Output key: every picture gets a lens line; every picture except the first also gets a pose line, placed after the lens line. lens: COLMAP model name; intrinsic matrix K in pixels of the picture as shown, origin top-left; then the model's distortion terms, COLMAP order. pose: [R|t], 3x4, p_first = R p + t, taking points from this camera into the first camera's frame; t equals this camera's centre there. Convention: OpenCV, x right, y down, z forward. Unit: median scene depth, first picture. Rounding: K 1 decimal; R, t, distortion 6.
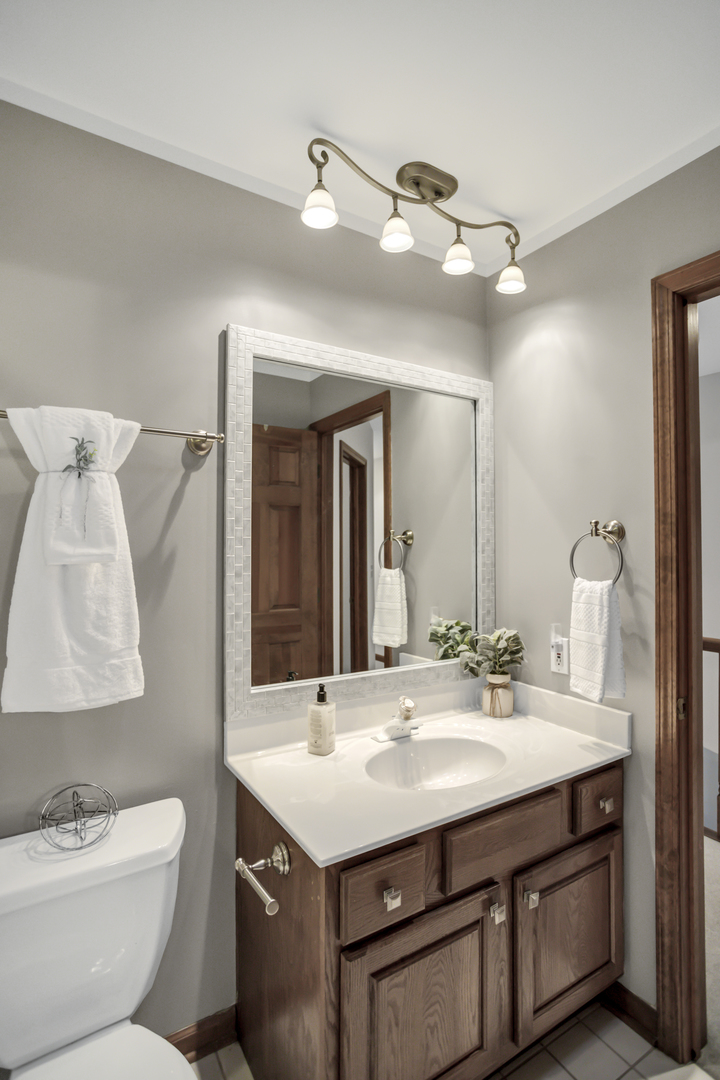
lens RADIAL K [[544.4, 0, 360.0], [0, 544.4, 540.0], [0, 0, 1]] dist [-0.056722, 0.035653]
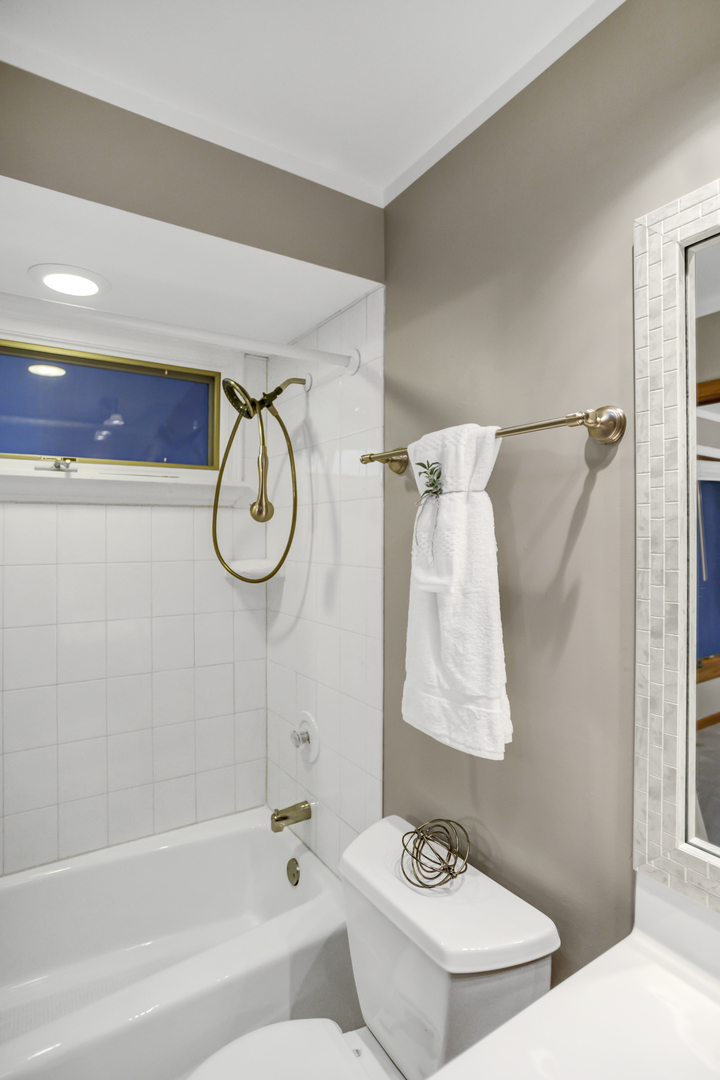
lens RADIAL K [[544.4, 0, 360.0], [0, 544.4, 540.0], [0, 0, 1]] dist [-0.056722, 0.035653]
pose [[0.020770, 0.002103, -0.999782, 0.421116], [0.005088, 0.999985, 0.002209, -0.049177], [0.999771, -0.005133, 0.020759, 0.807965]]
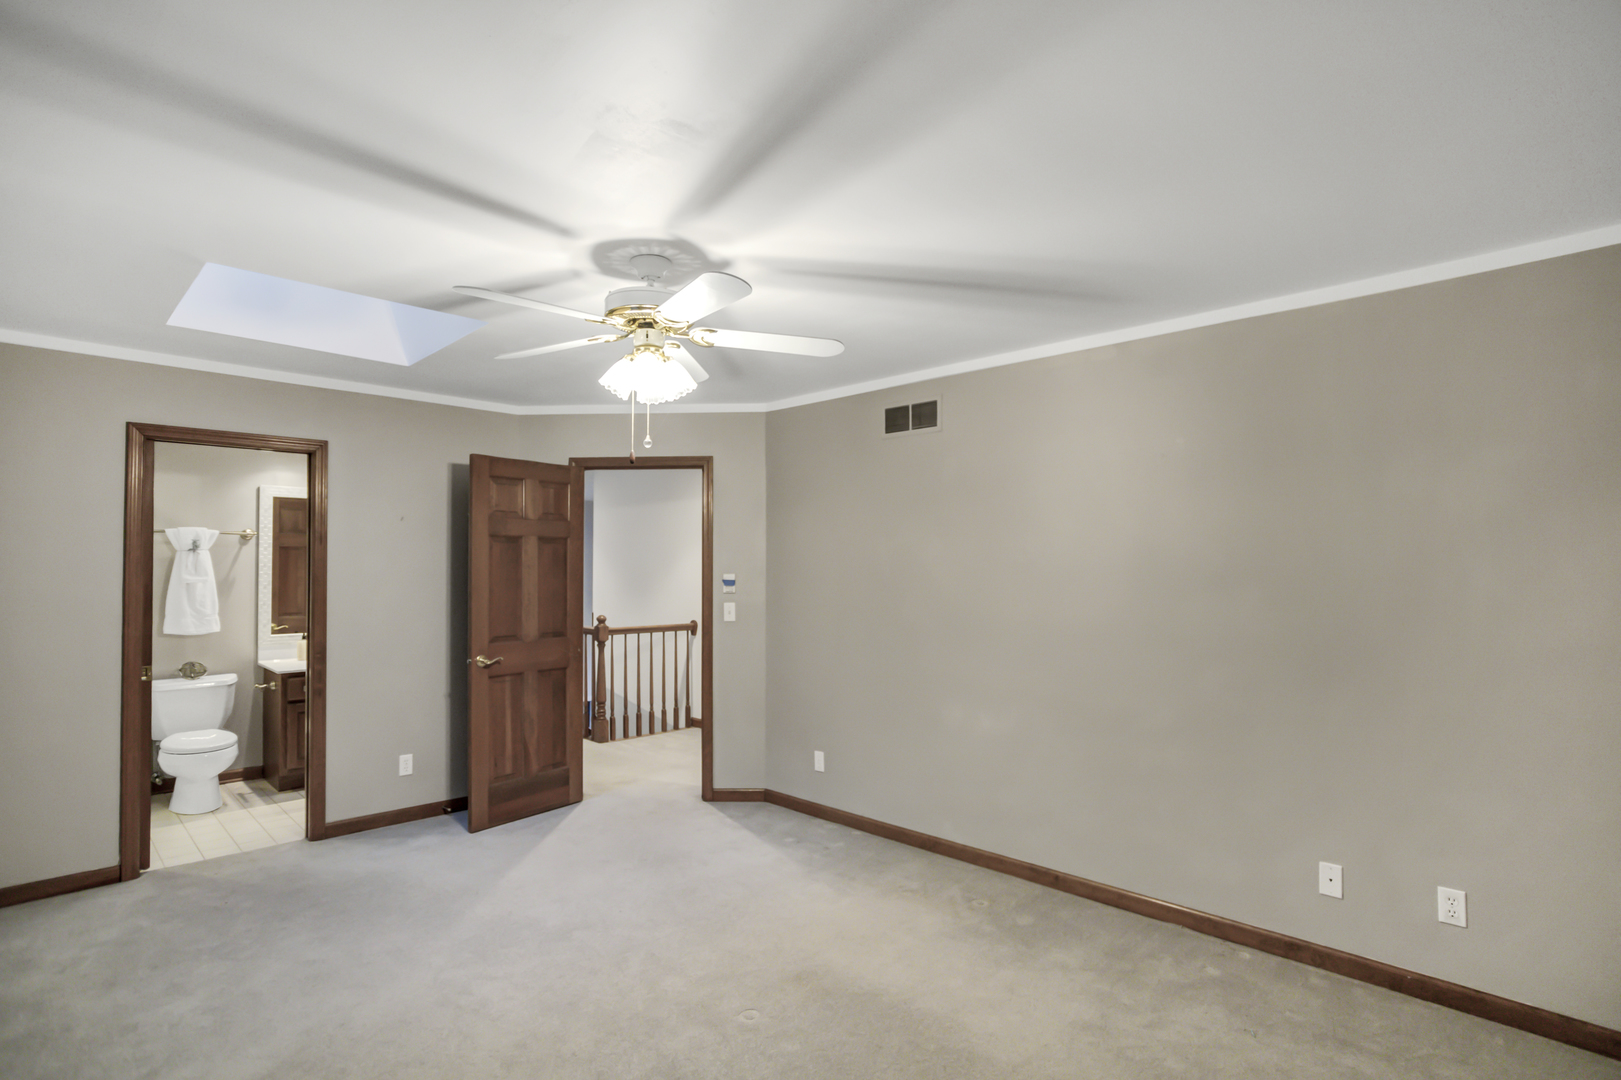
lens RADIAL K [[817.2, 0, 818.9], [0, 817.2, 553.9], [0, 0, 1]] dist [-0.056722, 0.035653]
pose [[0.970679, 0.005407, 0.240320, 1.624679], [-0.006258, 0.999977, 0.002776, -0.137561], [-0.240299, -0.004198, 0.970690, -3.795034]]
